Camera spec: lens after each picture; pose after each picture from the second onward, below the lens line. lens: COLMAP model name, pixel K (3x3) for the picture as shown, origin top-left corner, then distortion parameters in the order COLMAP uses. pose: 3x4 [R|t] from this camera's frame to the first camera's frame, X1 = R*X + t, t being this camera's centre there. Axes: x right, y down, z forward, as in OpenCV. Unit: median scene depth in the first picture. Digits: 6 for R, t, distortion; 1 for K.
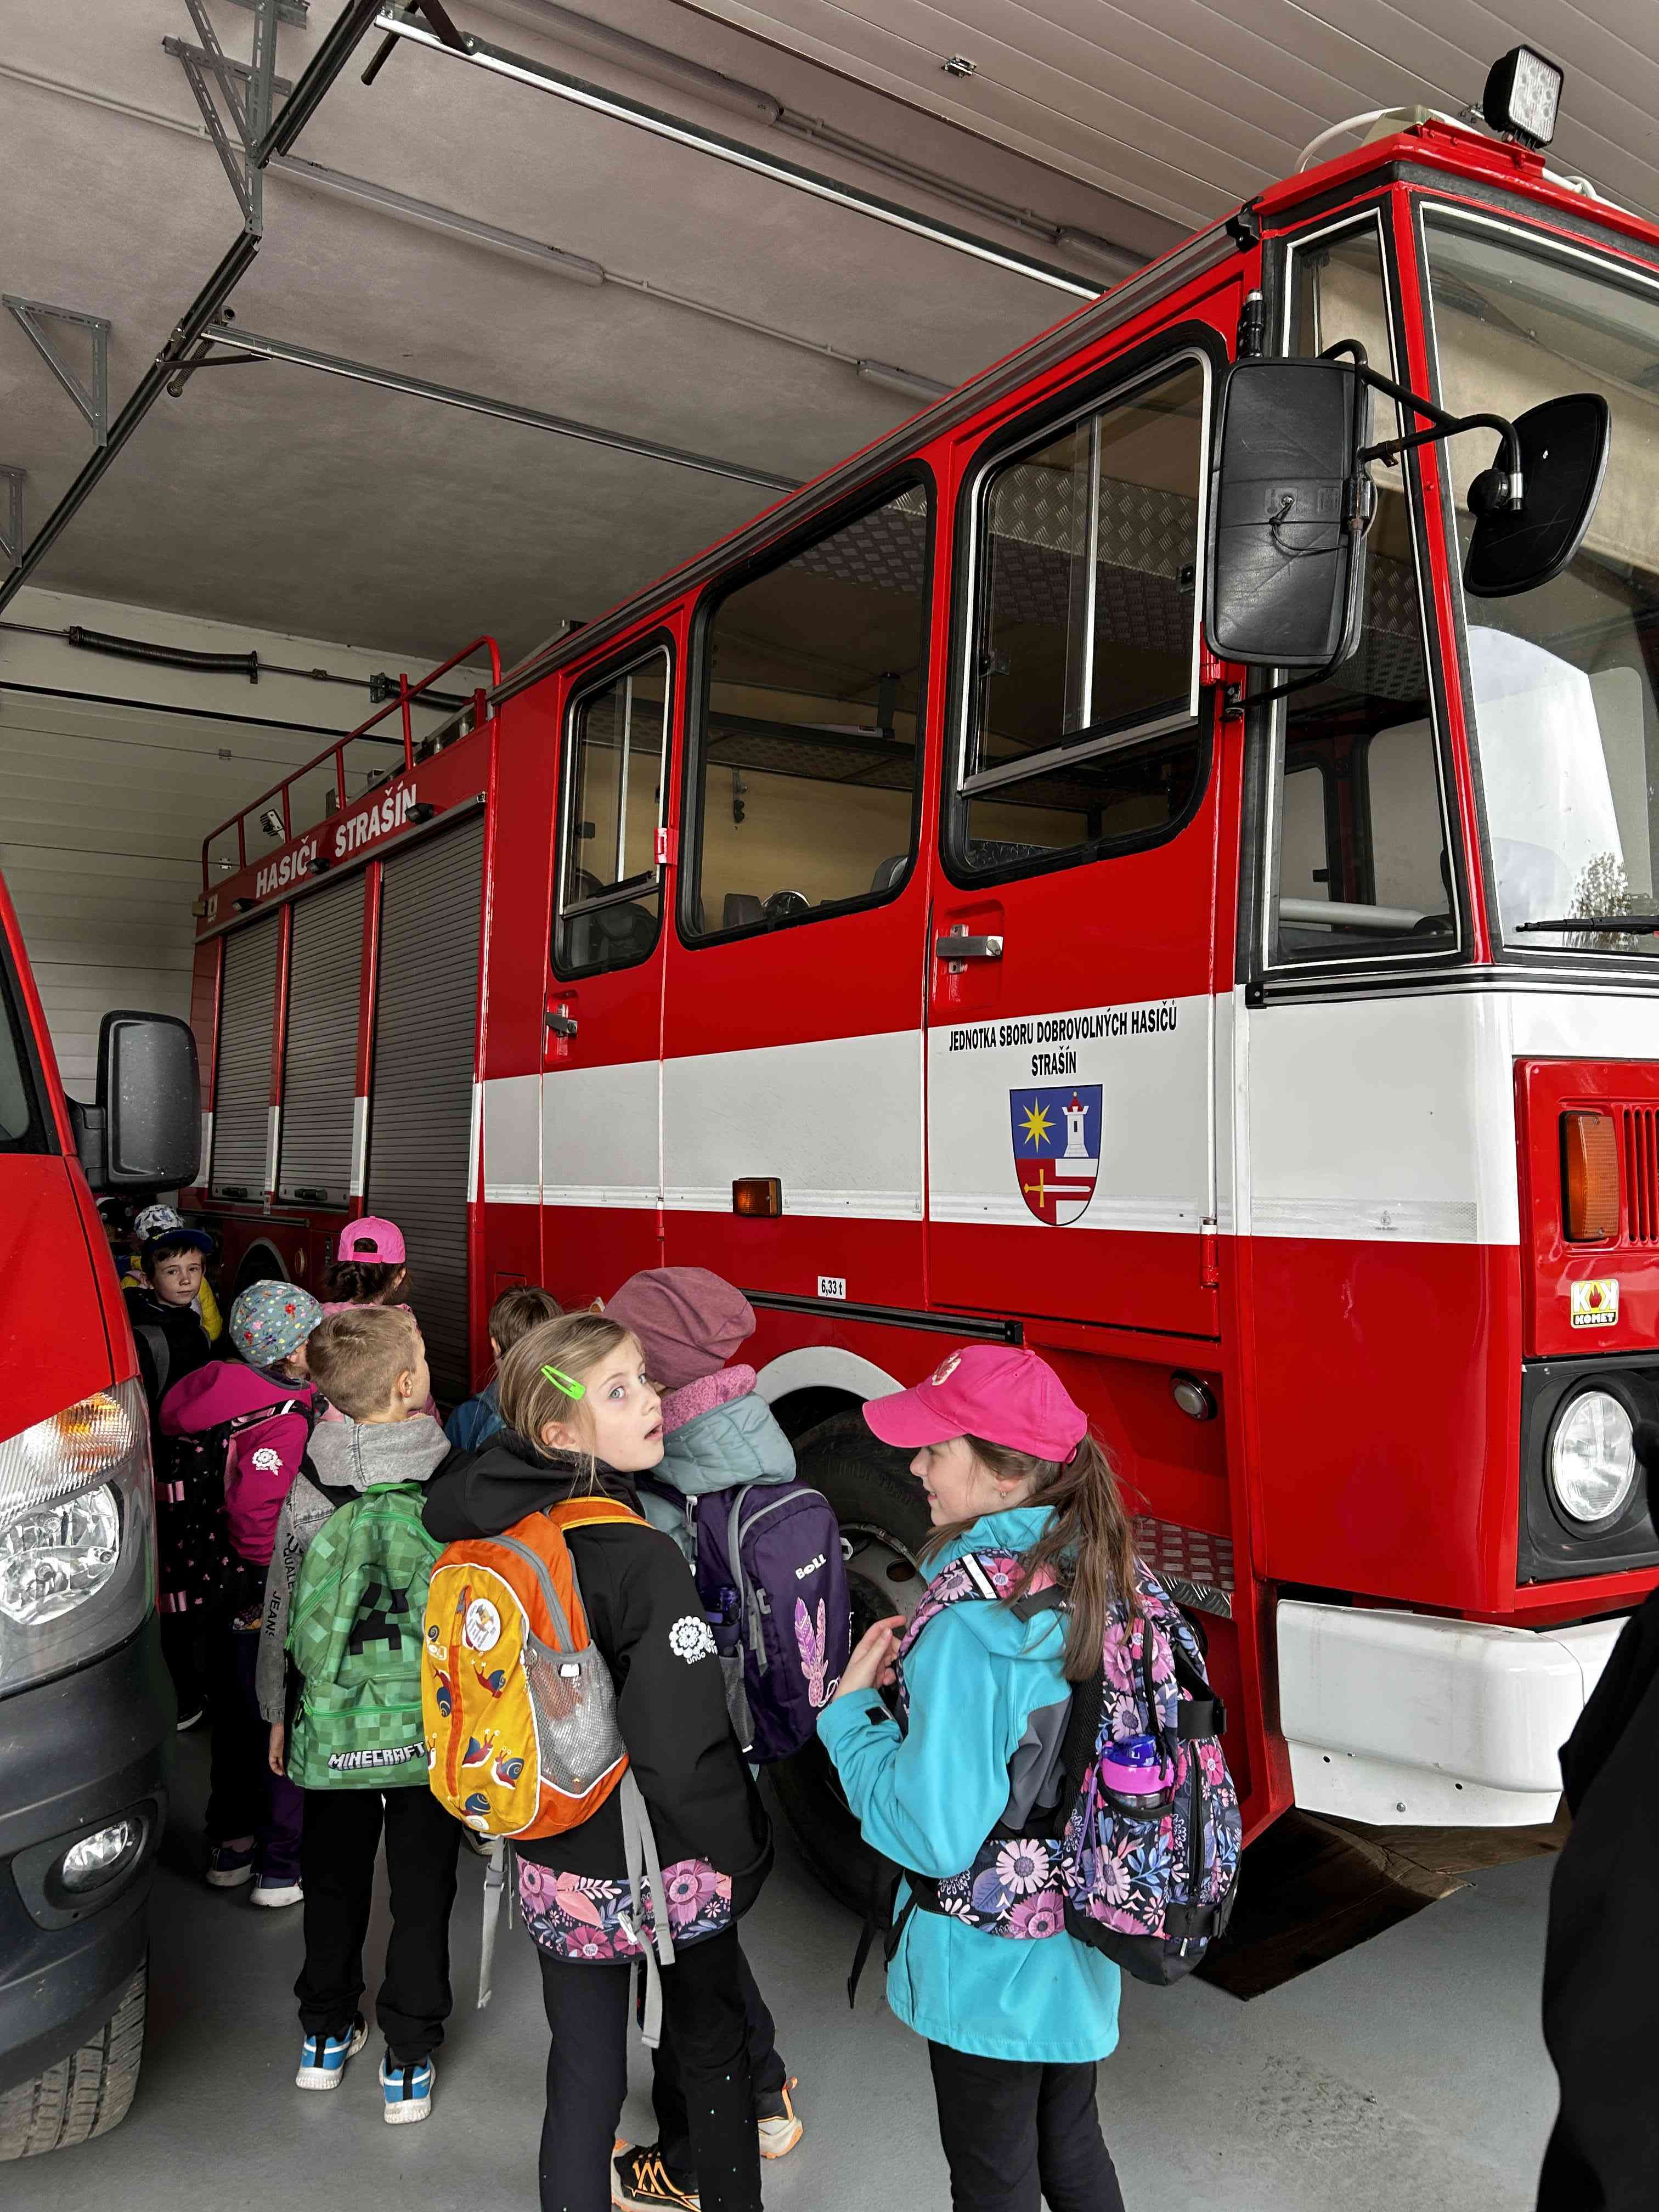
lens RADIAL K [[1672.5, 0, 818.5], [0, 1672.5, 1143.2], [0, 0, 1]] dist [0.055454, -0.116198]
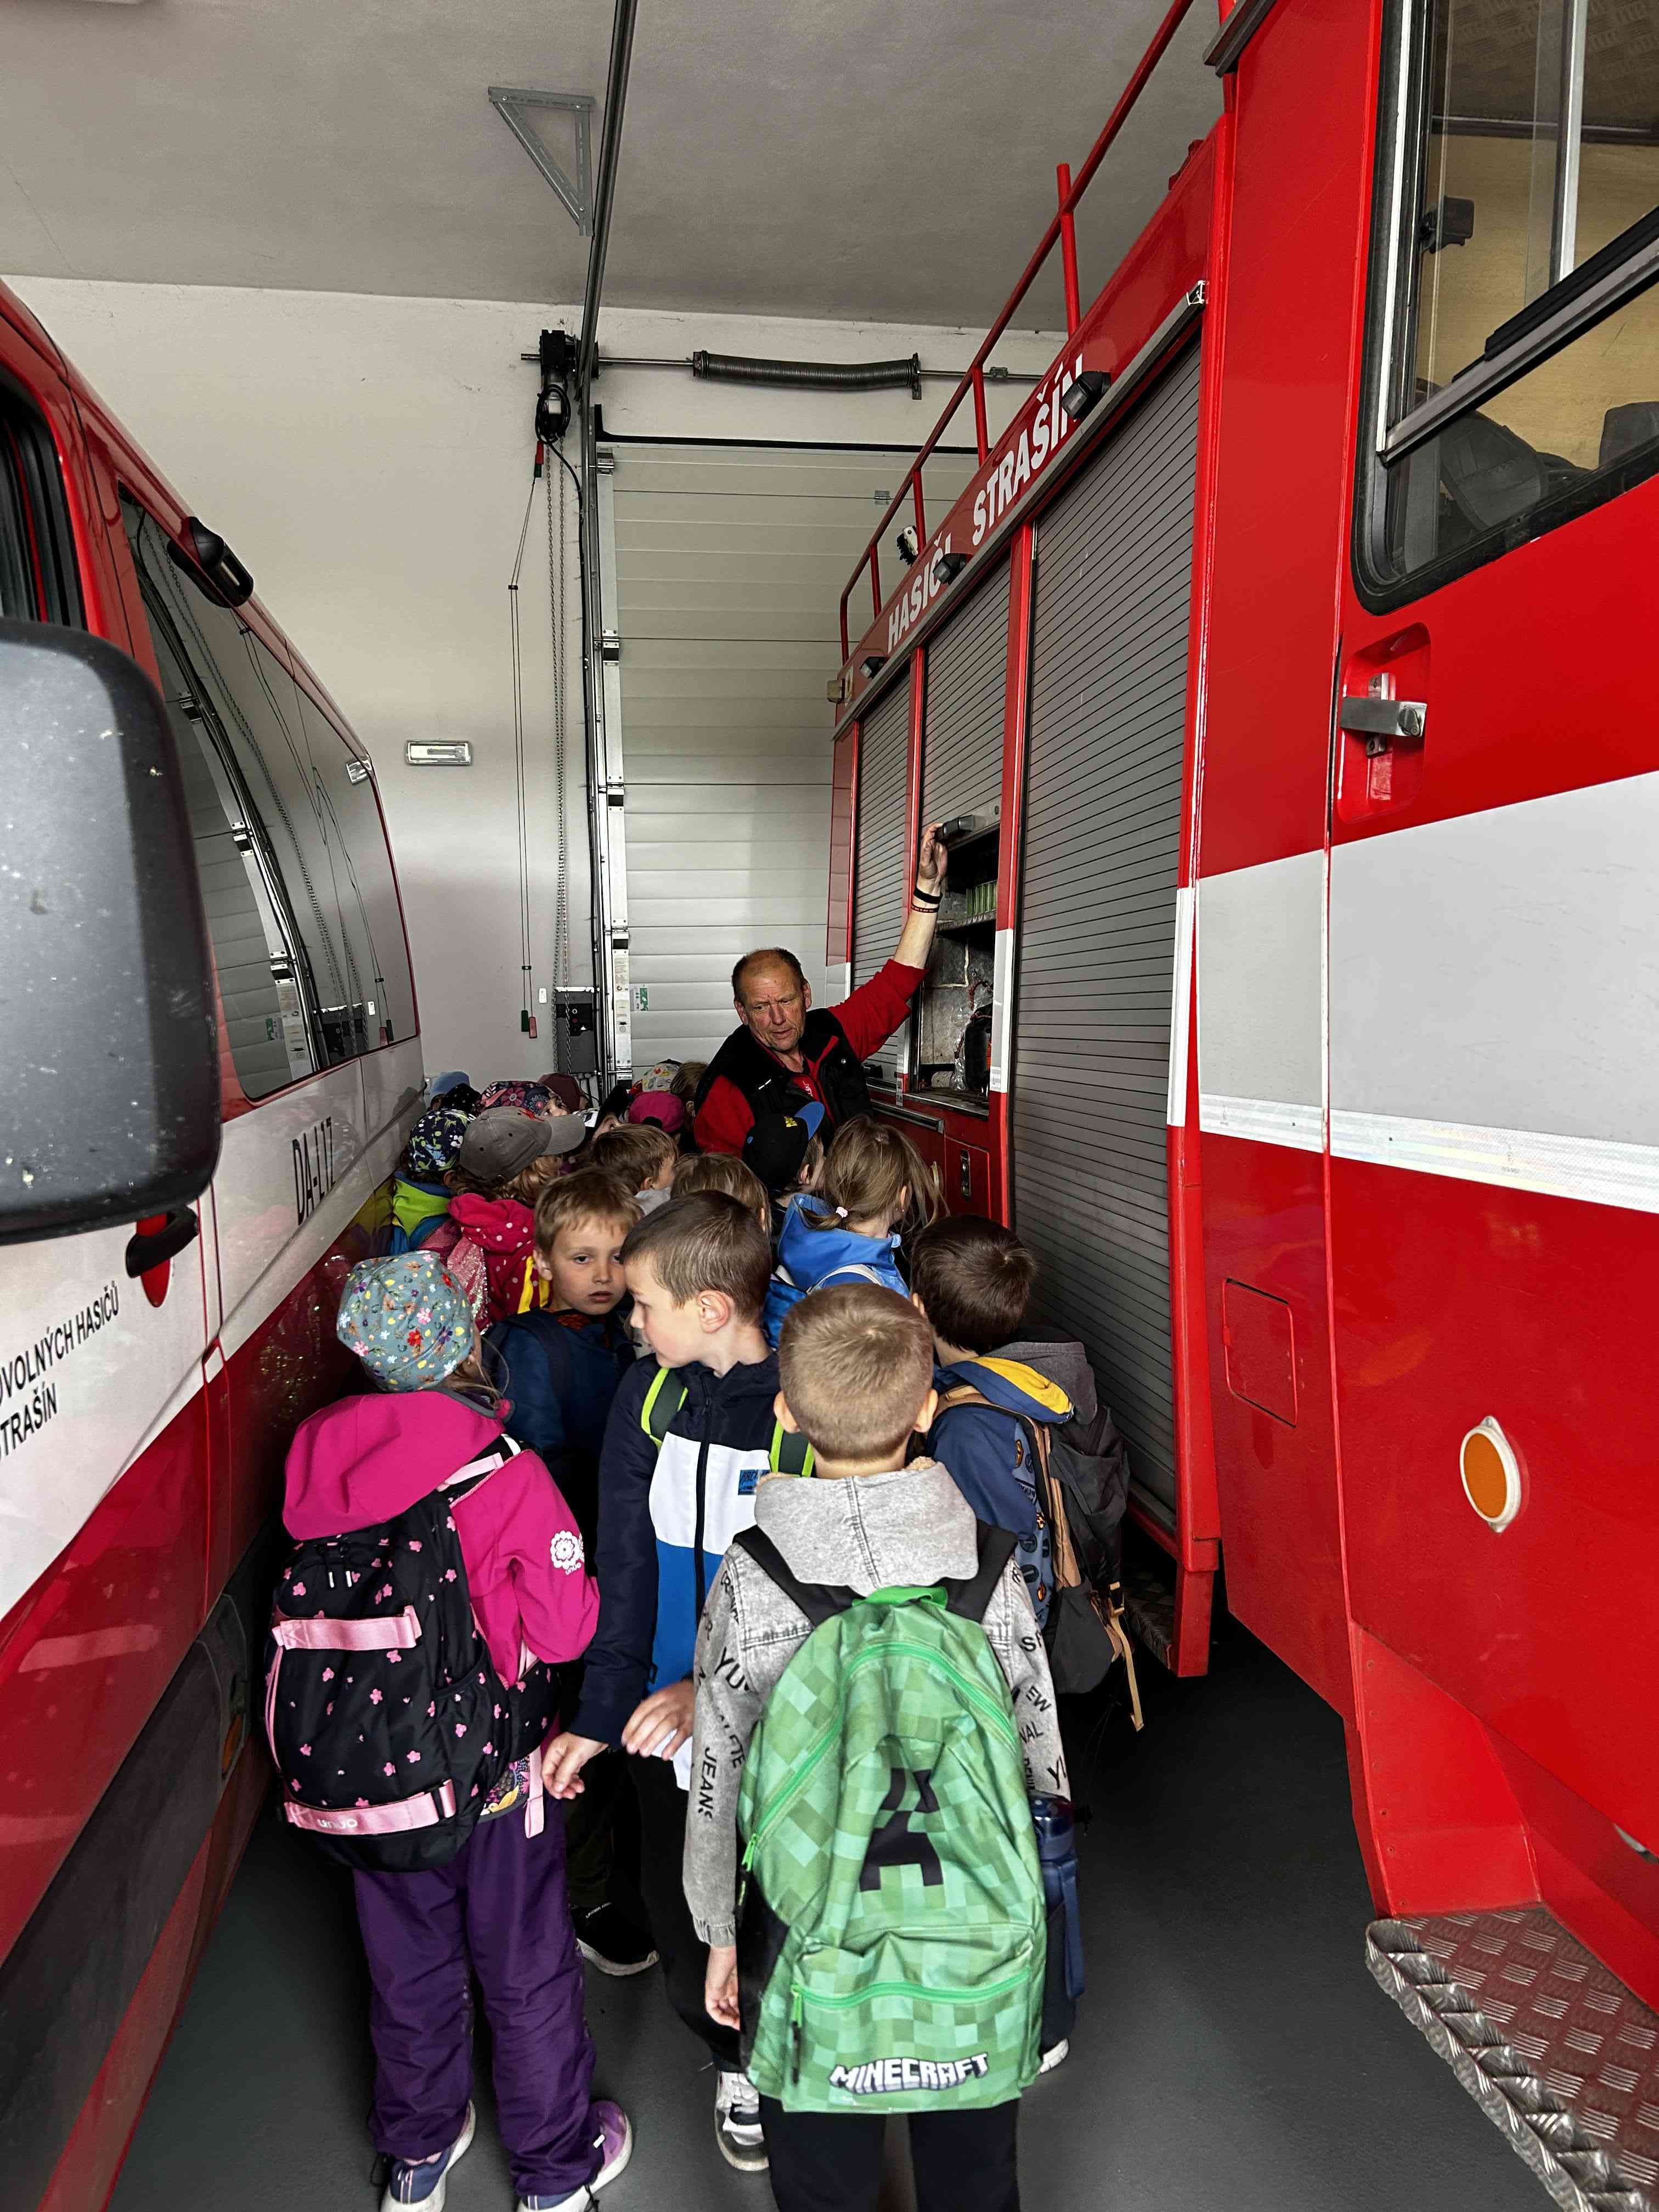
lens RADIAL K [[1672.5, 0, 818.5], [0, 1672.5, 1143.2], [0, 0, 1]] dist [0.055454, -0.116198]
pose [[0.907107, 0.015996, -0.420596, -0.089880], [0.023596, 0.995773, 0.088761, -0.006795], [0.420238, -0.090440, 0.902896, 0.487409]]
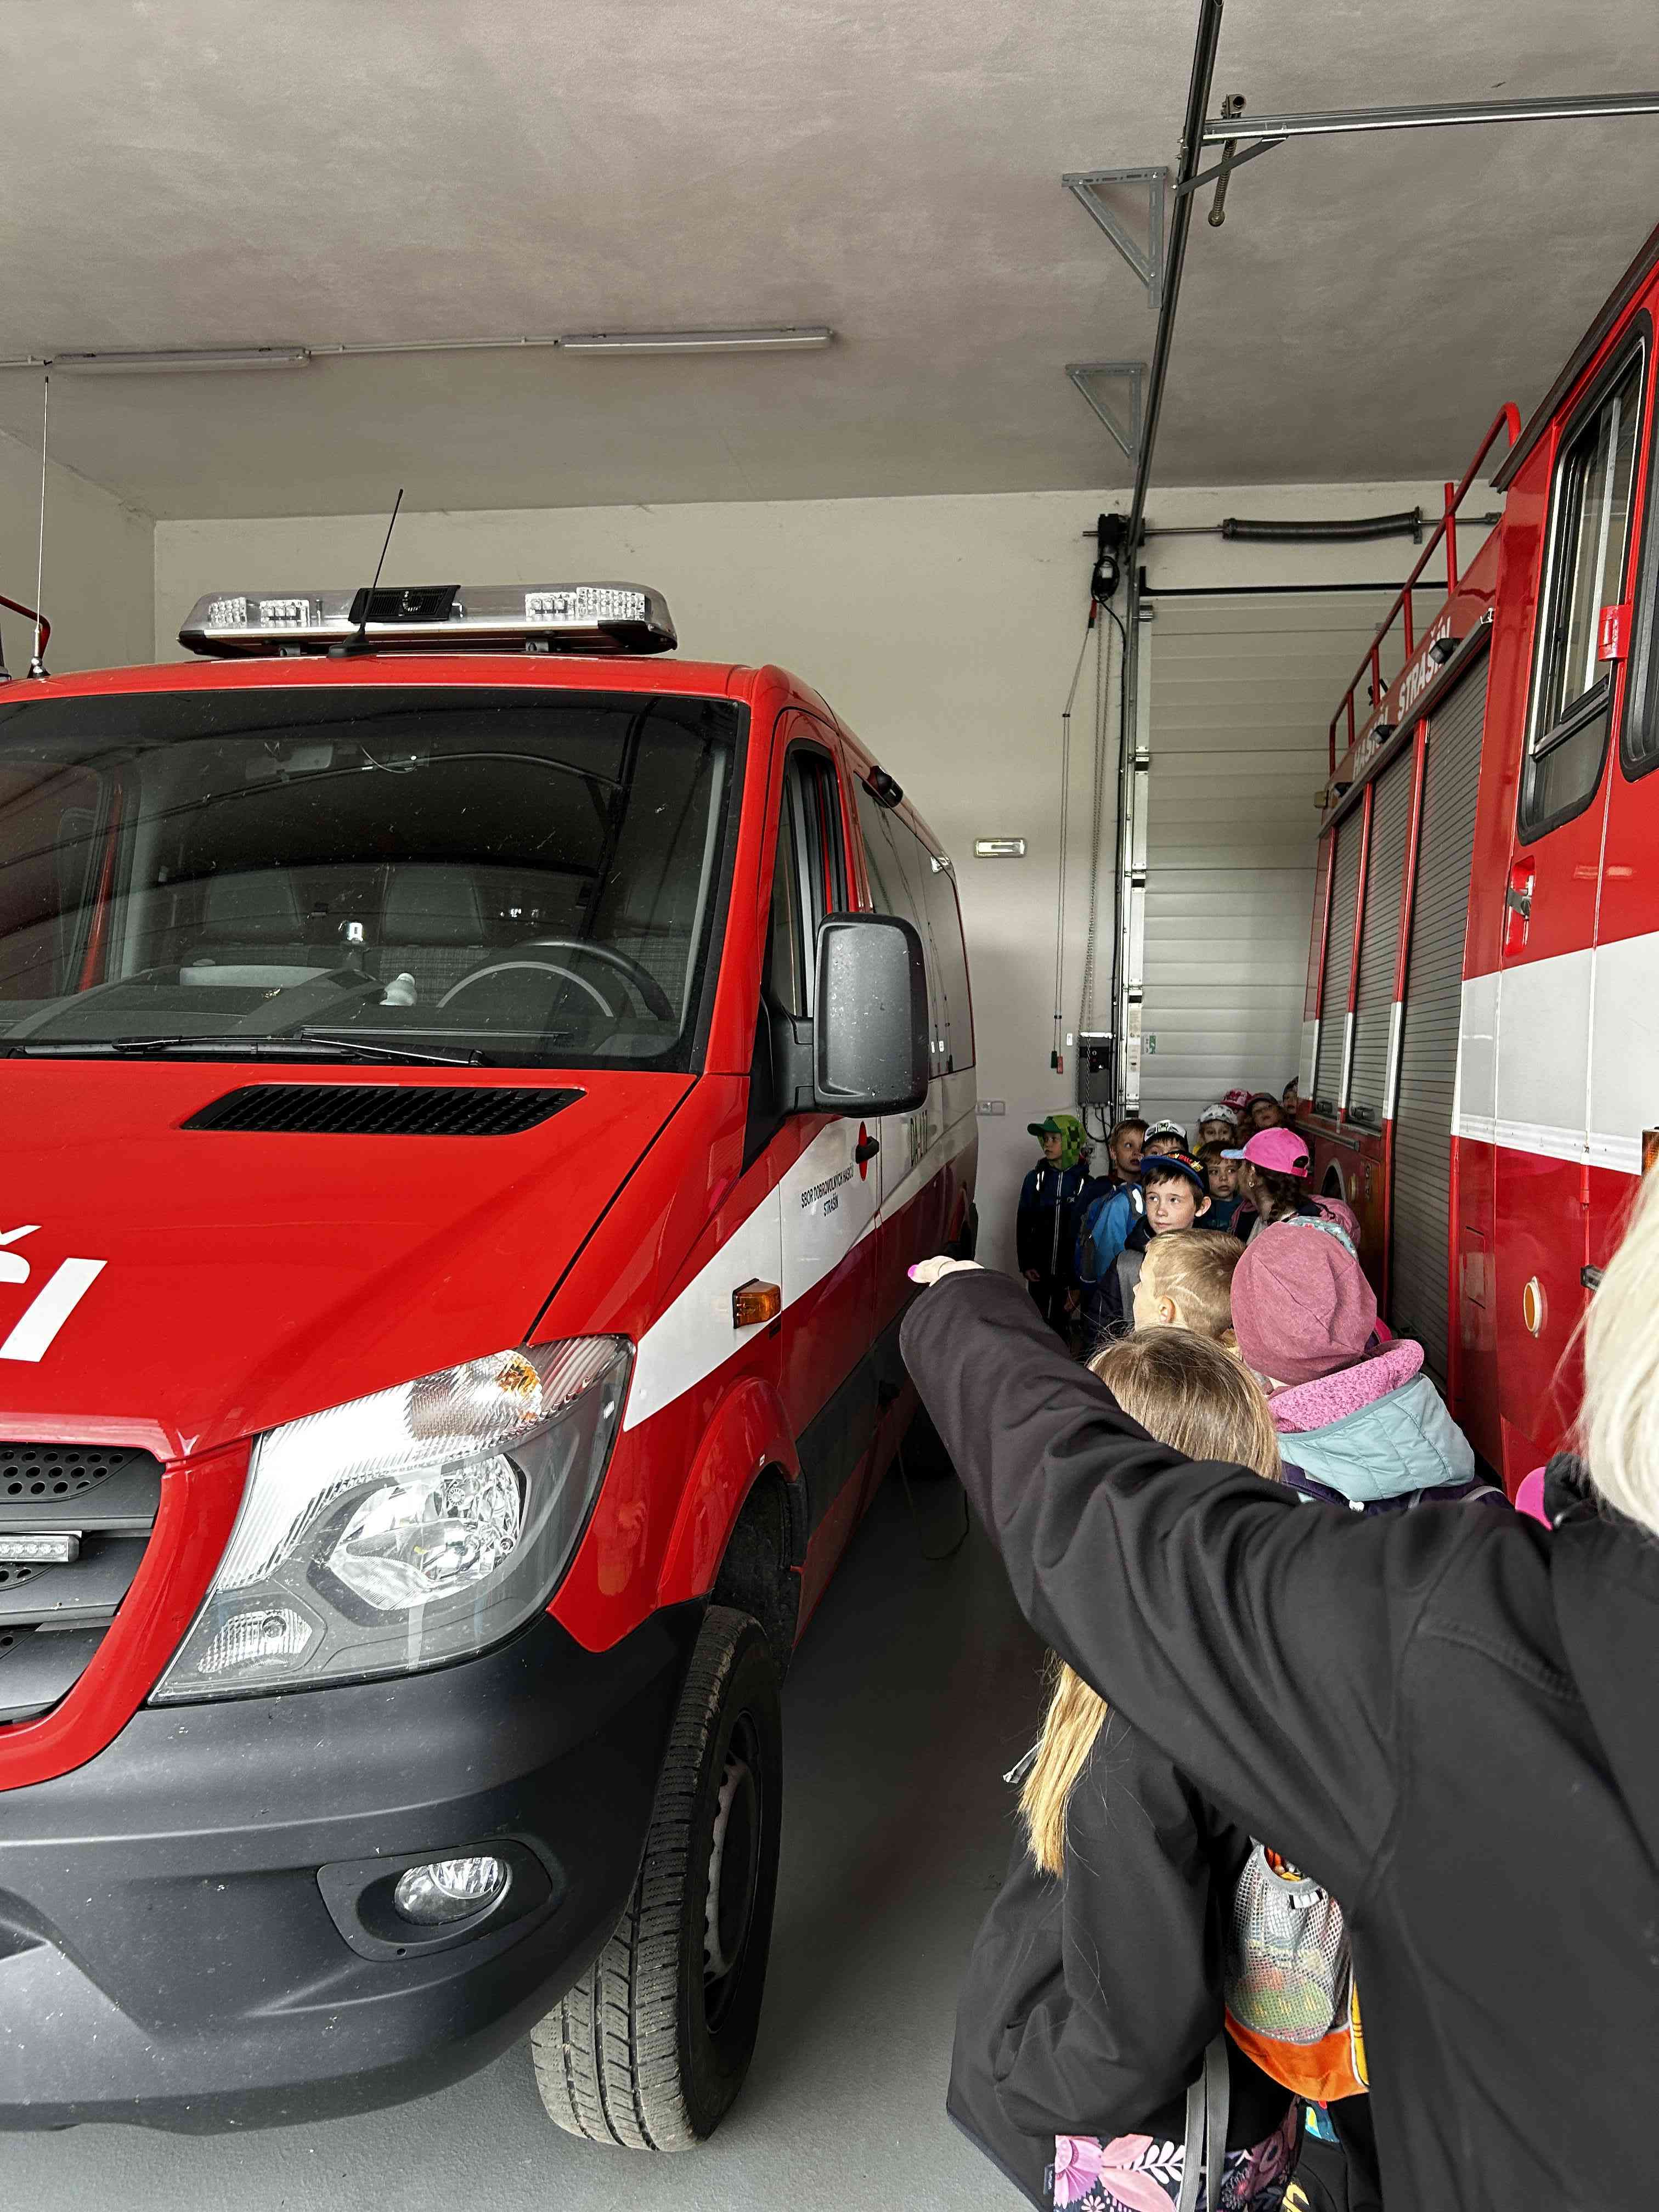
lens RADIAL K [[1672.5, 0, 818.5], [0, 1672.5, 1143.2], [0, 0, 1]] dist [0.055454, -0.116198]
pose [[0.730598, 0.047292, -0.681169, 0.115727], [-0.008357, 0.998143, 0.060336, -0.006077], [0.682757, -0.038388, 0.729636, 0.205517]]
